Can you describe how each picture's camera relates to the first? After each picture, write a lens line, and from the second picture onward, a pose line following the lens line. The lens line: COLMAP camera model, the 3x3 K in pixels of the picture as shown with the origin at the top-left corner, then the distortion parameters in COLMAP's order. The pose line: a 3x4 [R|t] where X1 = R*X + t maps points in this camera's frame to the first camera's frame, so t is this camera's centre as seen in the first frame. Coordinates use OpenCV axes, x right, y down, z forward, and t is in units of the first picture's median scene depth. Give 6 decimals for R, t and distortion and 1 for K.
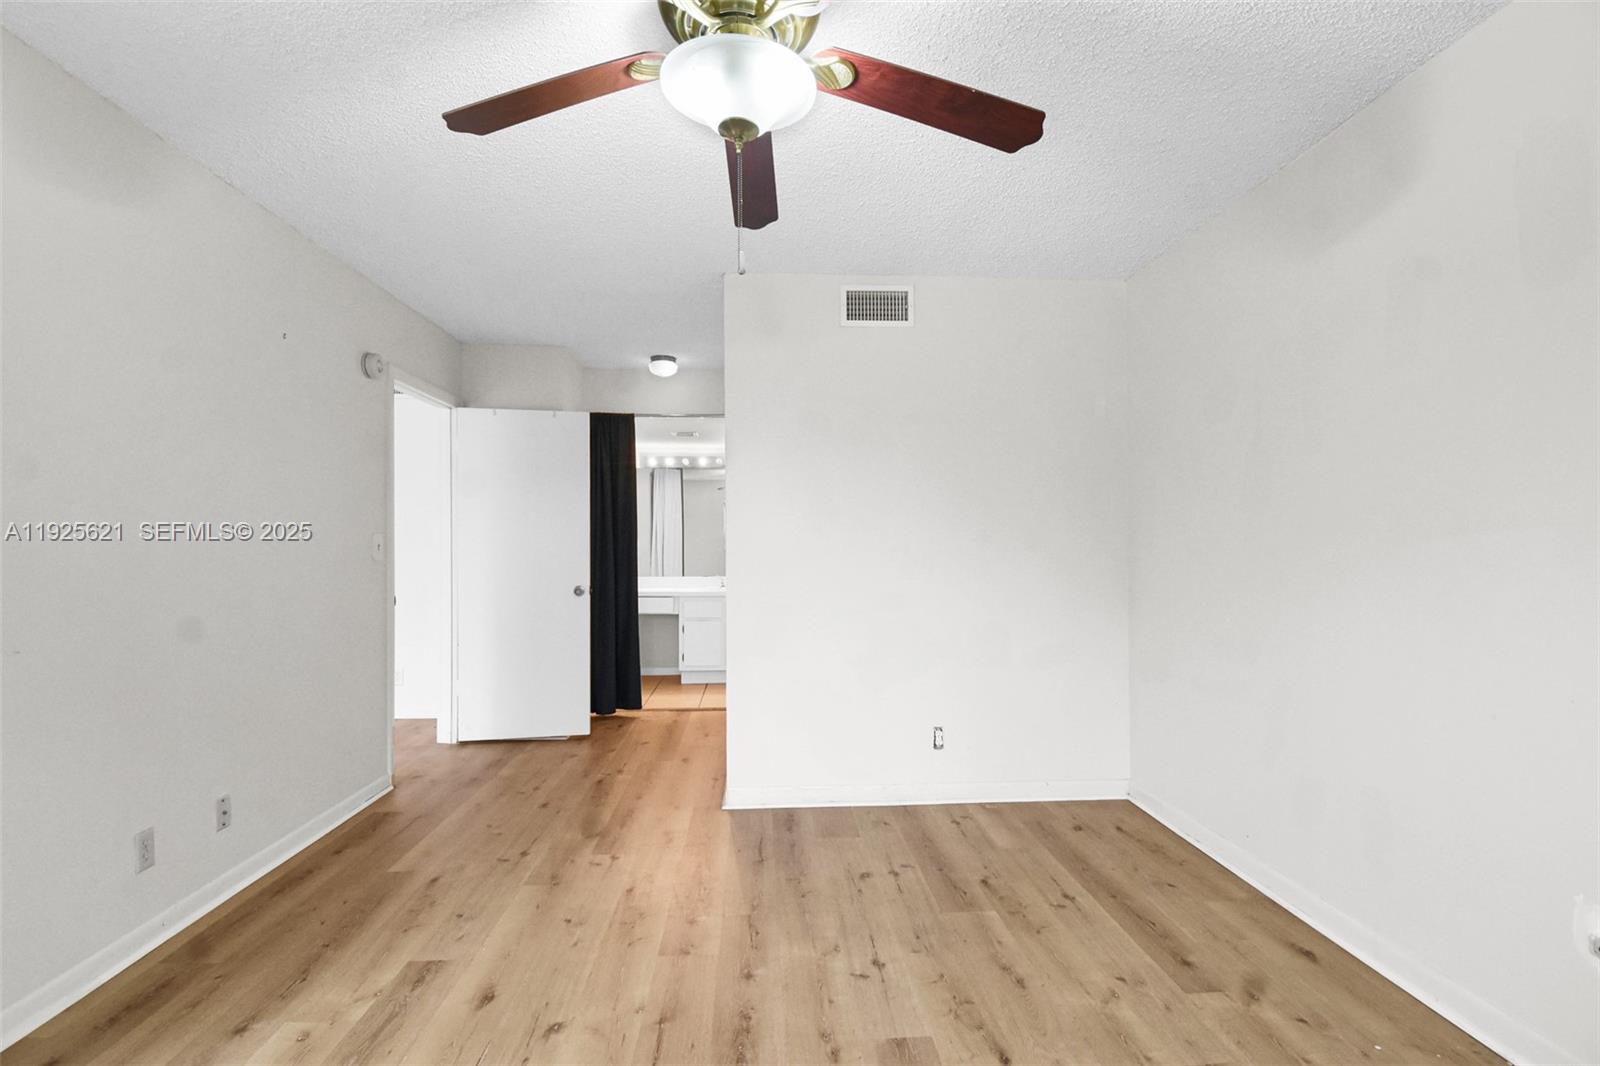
lens RADIAL K [[717.8, 0, 803.5], [0, 717.8, 544.4], [0, 0, 1]] dist [0.019366, -0.024675]
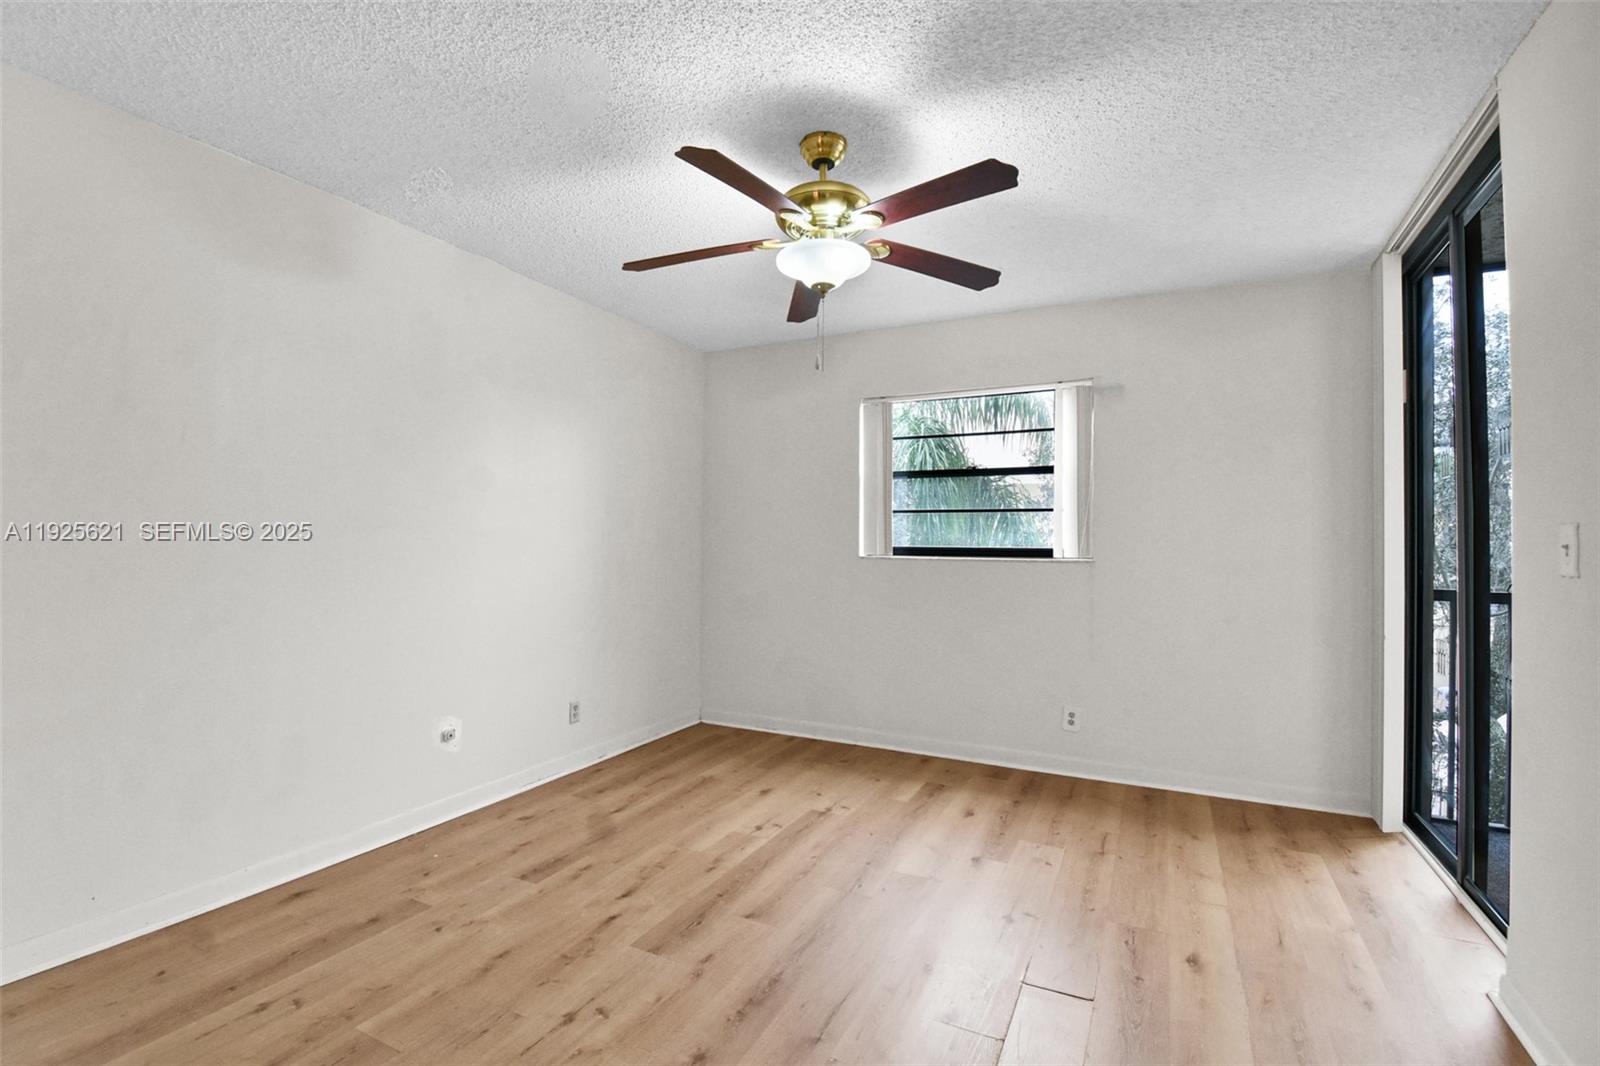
lens RADIAL K [[714.6, 0, 809.9], [0, 714.6, 537.1], [0, 0, 1]] dist [0.018512, -0.024466]
pose [[-0.866336, -0.000838, 0.499460, -0.393217], [-0.008750, 0.999871, -0.013499, 0.005945], [-0.499384, -0.016065, -0.866232, 1.090933]]
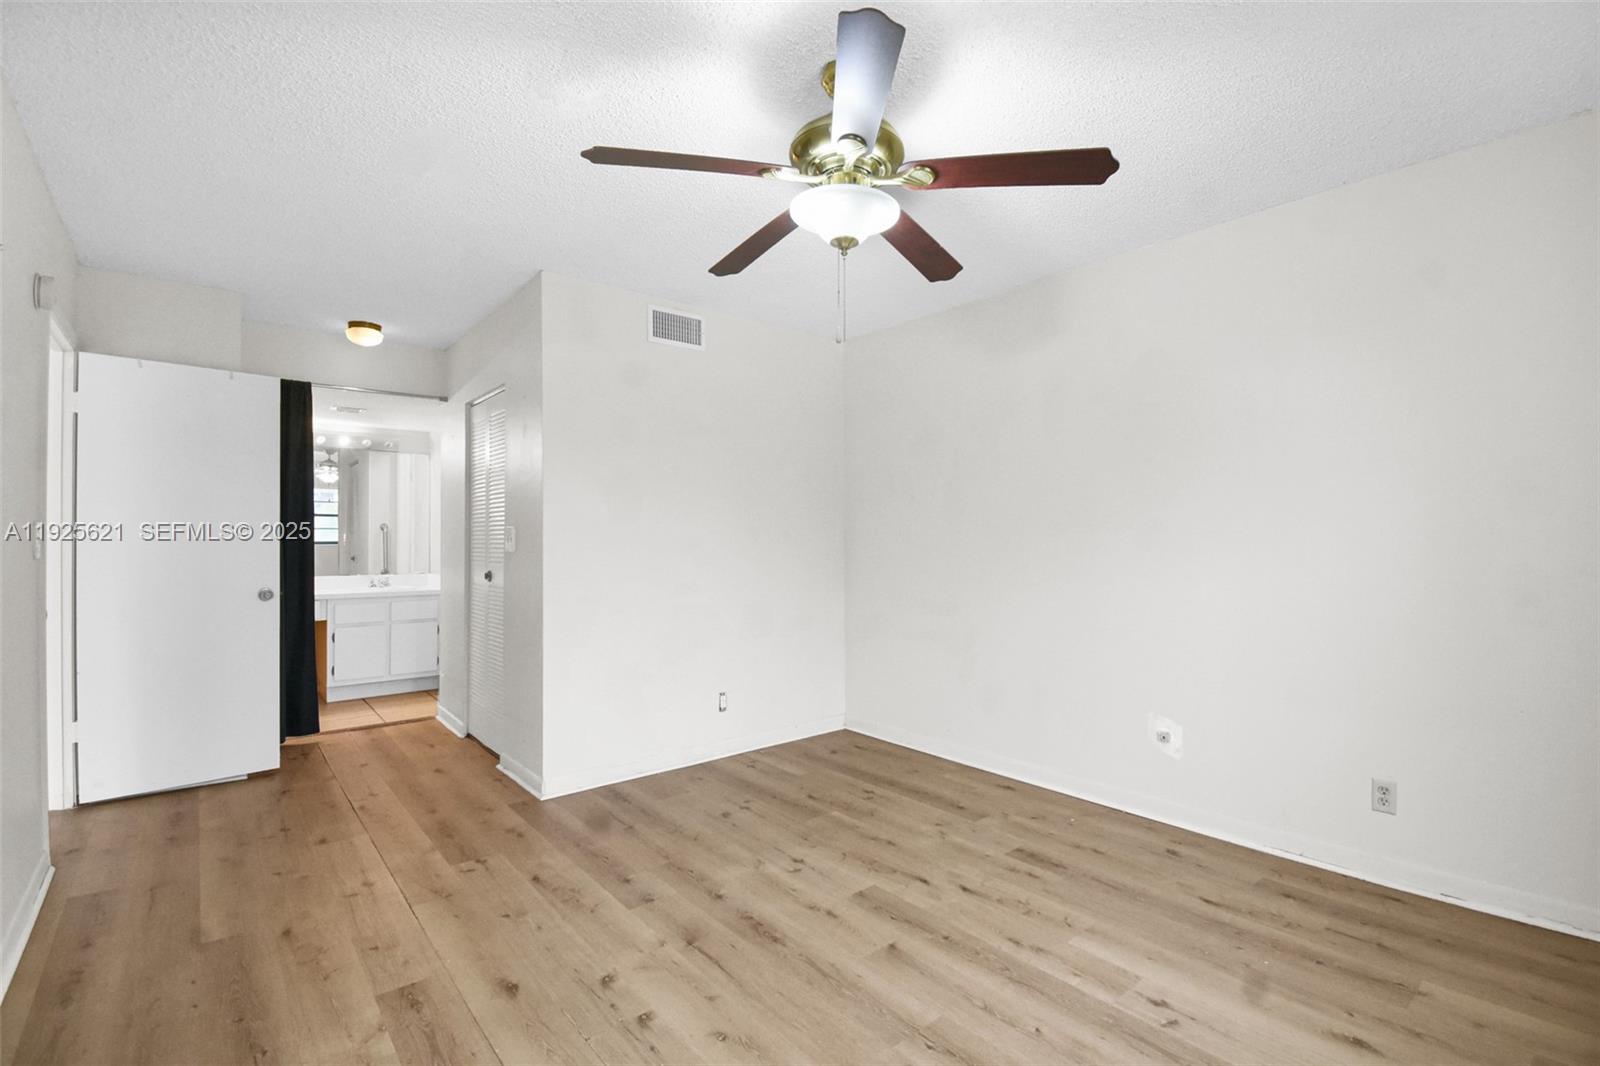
lens RADIAL K [[714.6, 0, 809.9], [0, 714.6, 537.1], [0, 0, 1]] dist [0.018512, -0.024466]
pose [[0.804360, 0.002163, 0.594138, -0.439126], [-0.001318, 0.999997, -0.001857, 0.000032], [-0.594141, 0.000710, 0.804361, -0.035806]]
